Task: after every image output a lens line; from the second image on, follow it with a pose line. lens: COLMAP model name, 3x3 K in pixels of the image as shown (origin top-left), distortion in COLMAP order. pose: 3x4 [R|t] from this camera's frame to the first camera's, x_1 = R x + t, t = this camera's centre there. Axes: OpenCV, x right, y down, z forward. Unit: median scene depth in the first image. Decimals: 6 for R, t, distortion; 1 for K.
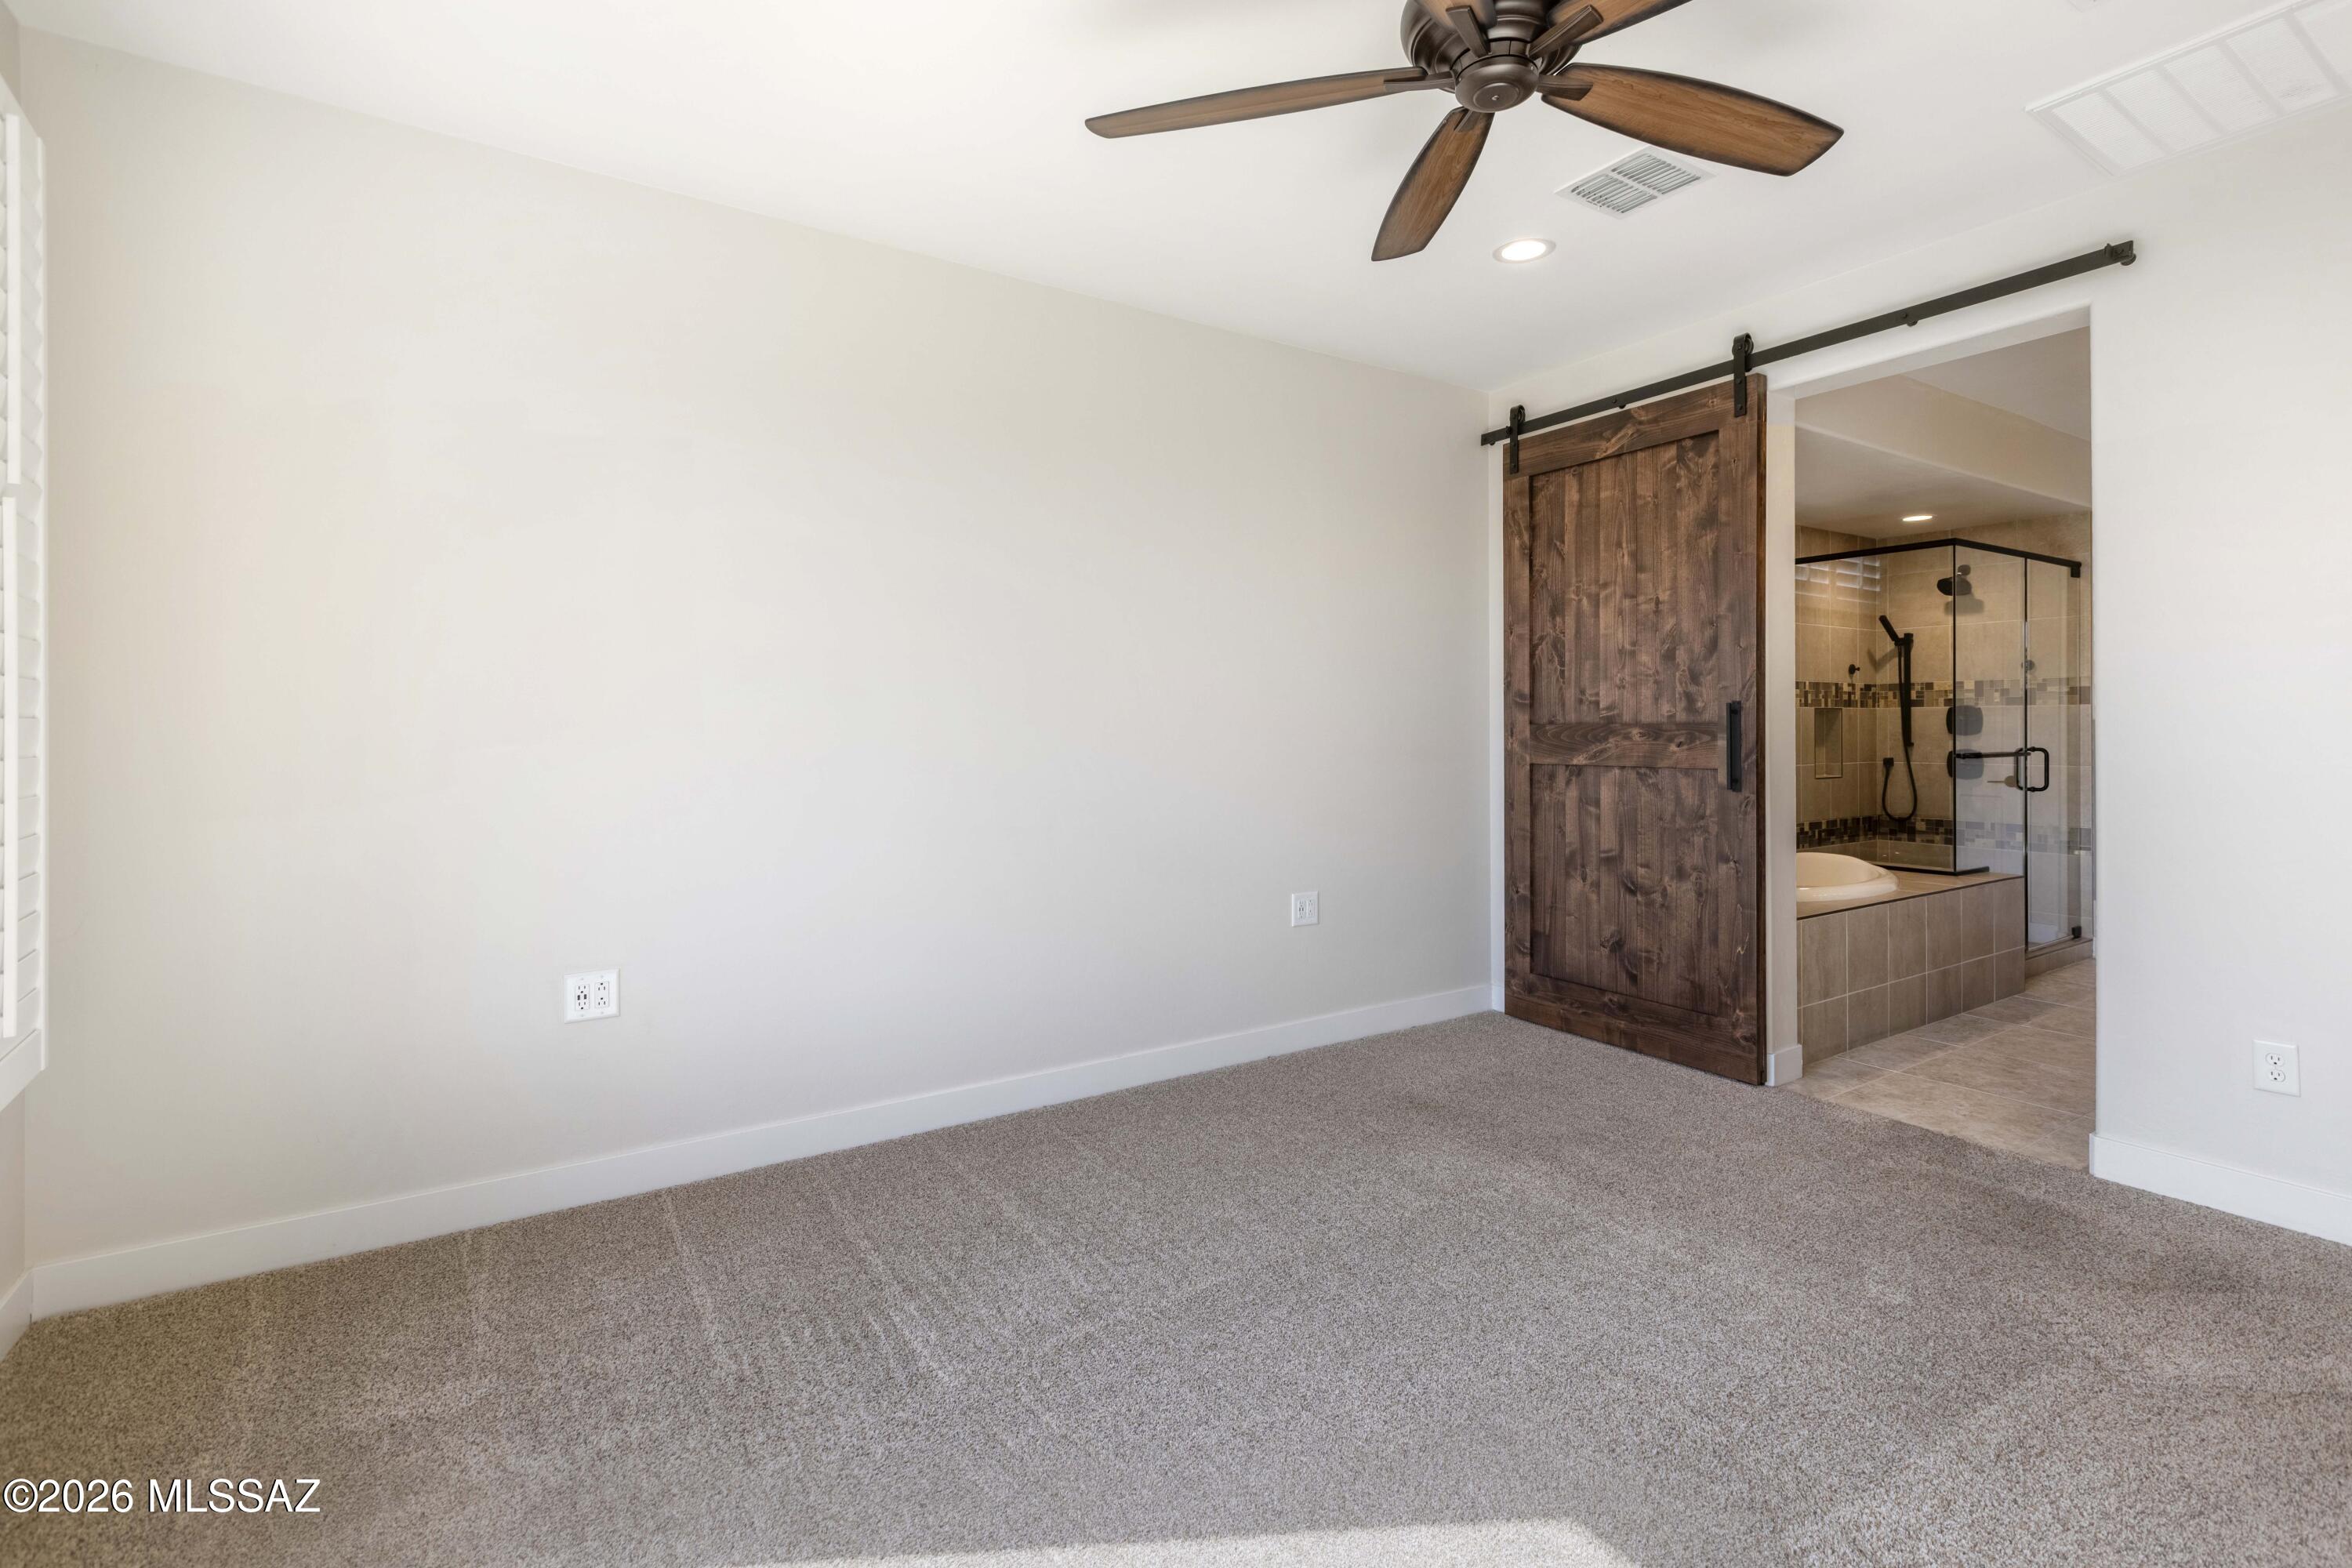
lens RADIAL K [[1085.6, 0, 1174.0], [0, 1085.6, 724.8], [0, 0, 1]] dist [-0.002425, -0.000862]
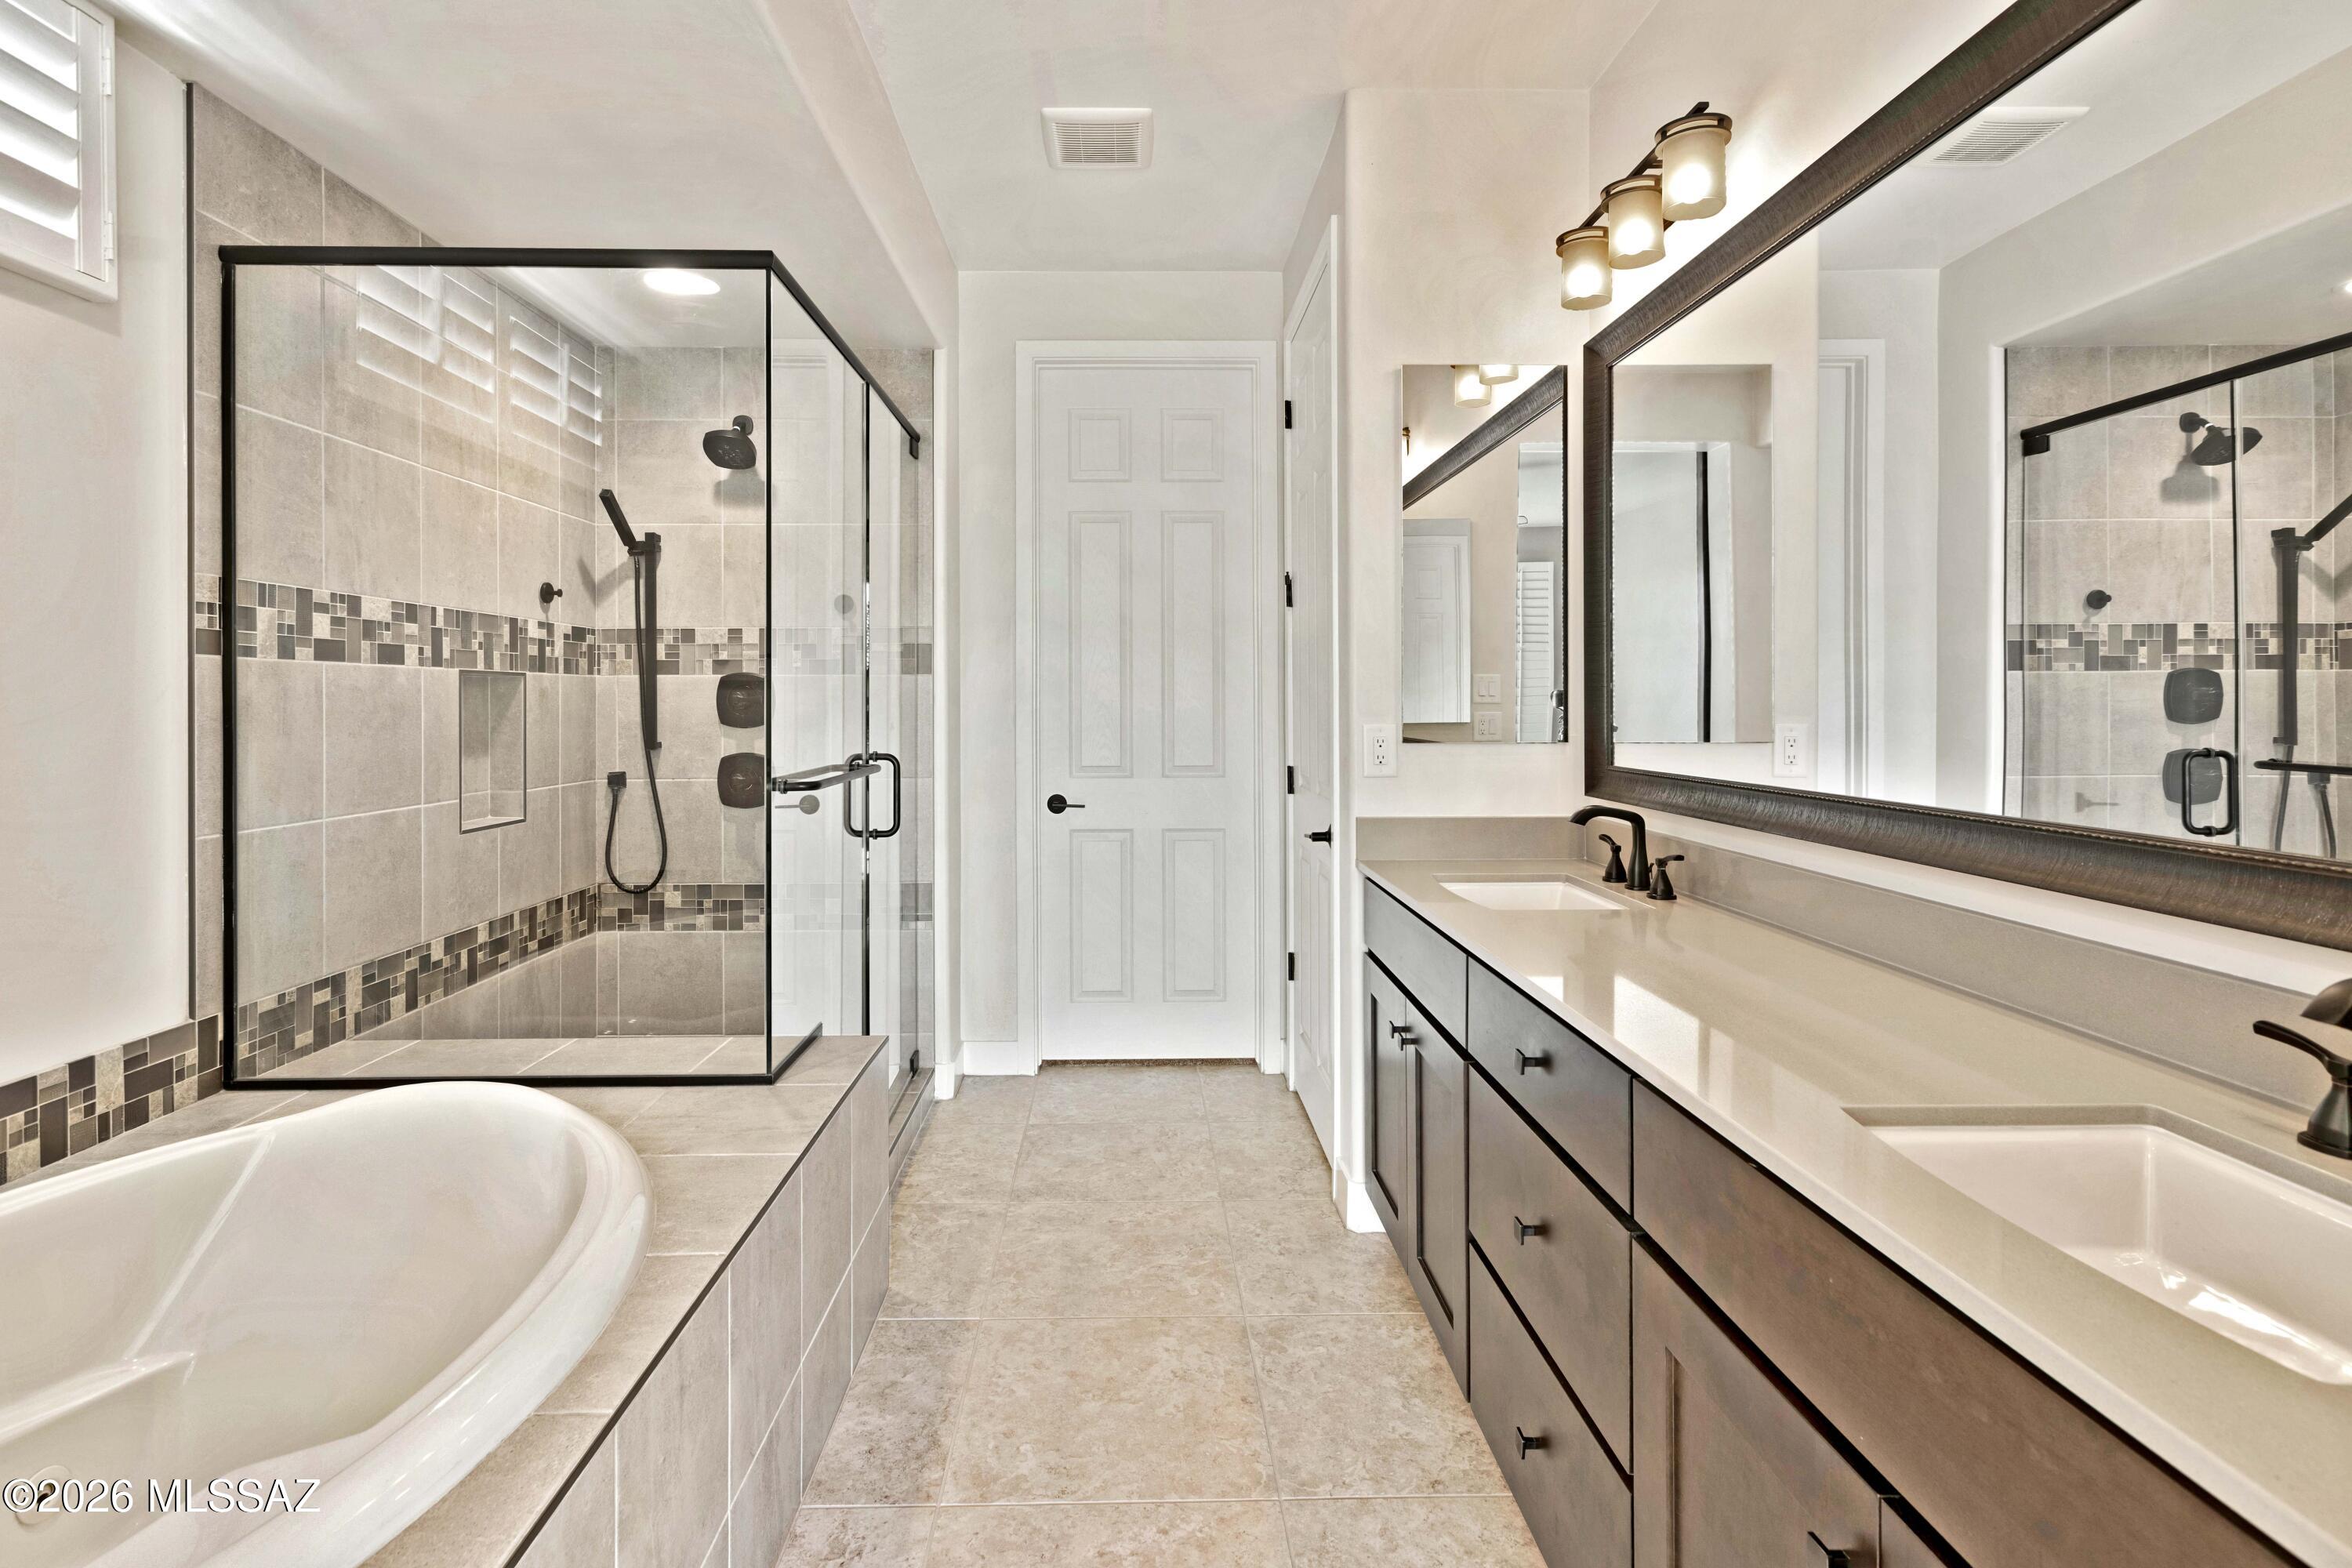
lens RADIAL K [[1145.4, 0, 1162.2], [0, 1145.4, 706.2], [0, 0, 1]] dist [-0.001313, -0.000219]
pose [[0.519613, -0.000493, 0.854402, 0.335642], [-0.002267, 0.999996, 0.001955, -0.002539], [-0.854399, -0.002953, 0.519609, 0.506455]]
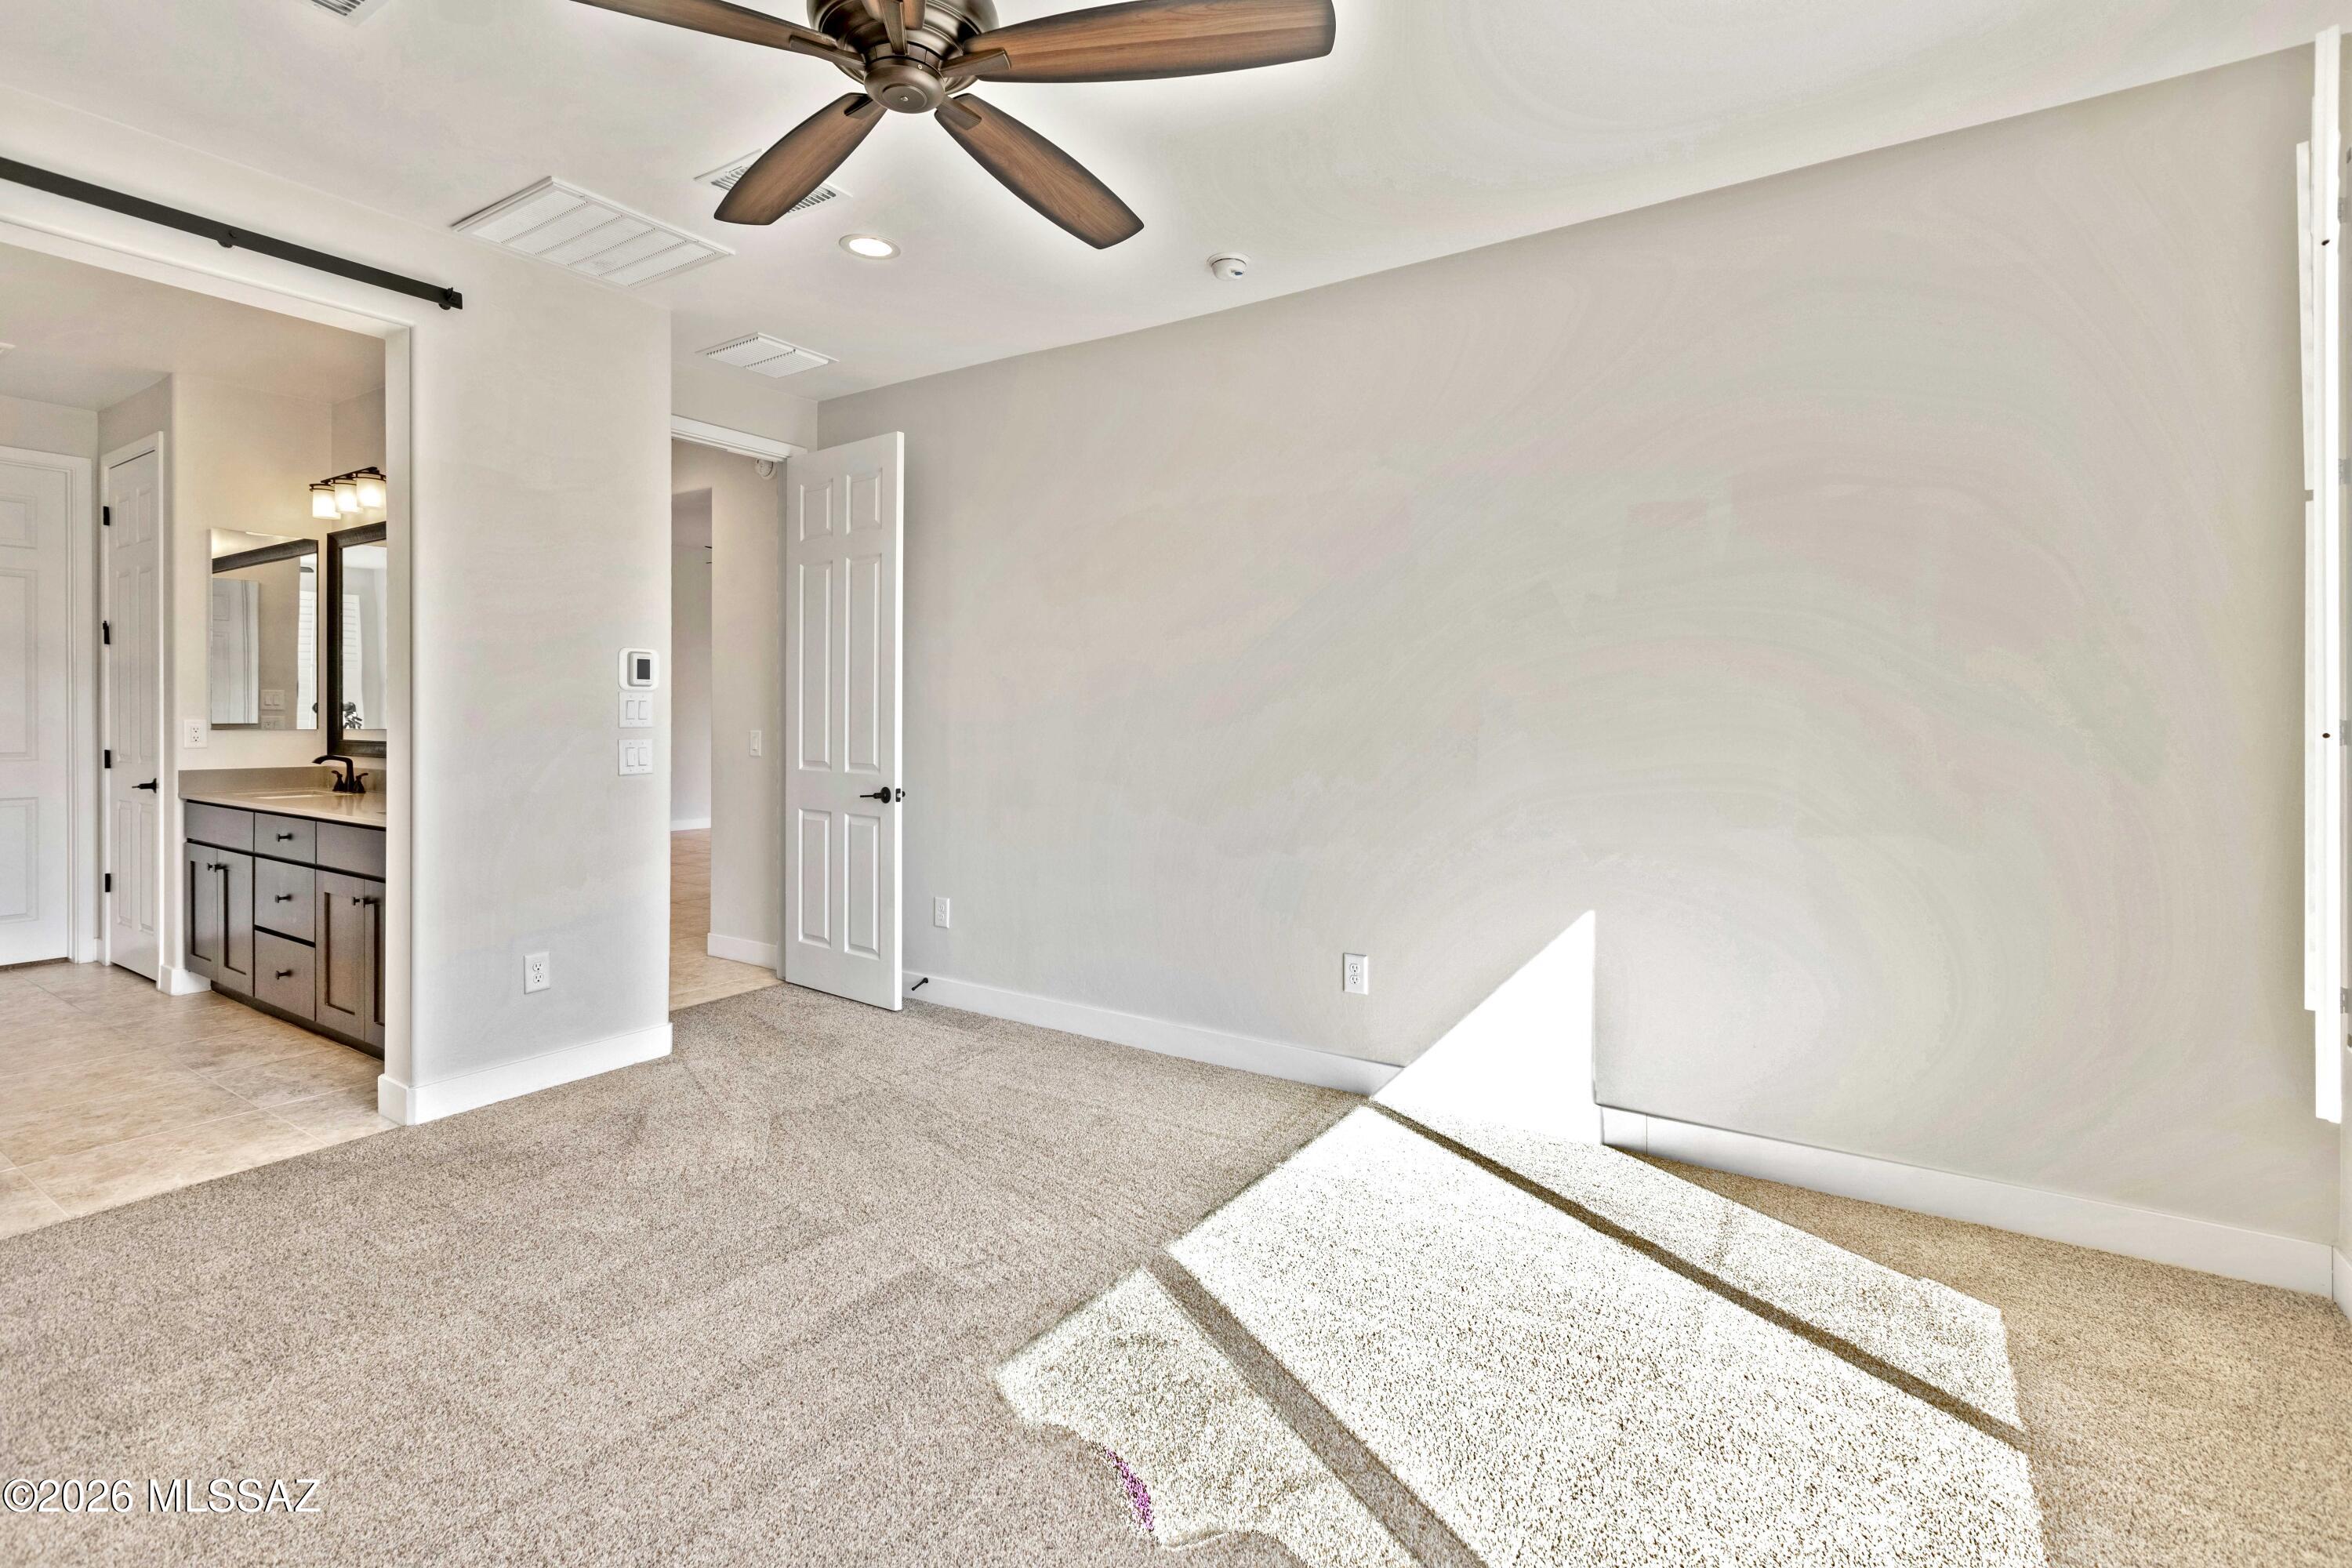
lens RADIAL K [[1085.6, 0, 1174.0], [0, 1085.6, 724.8], [0, 0, 1]] dist [-0.002425, -0.000862]
pose [[-0.403640, -0.004335, 0.914907, -0.213797], [-0.008090, 0.999967, 0.001169, 0.002007], [-0.914882, -0.006930, -0.403662, 0.342516]]
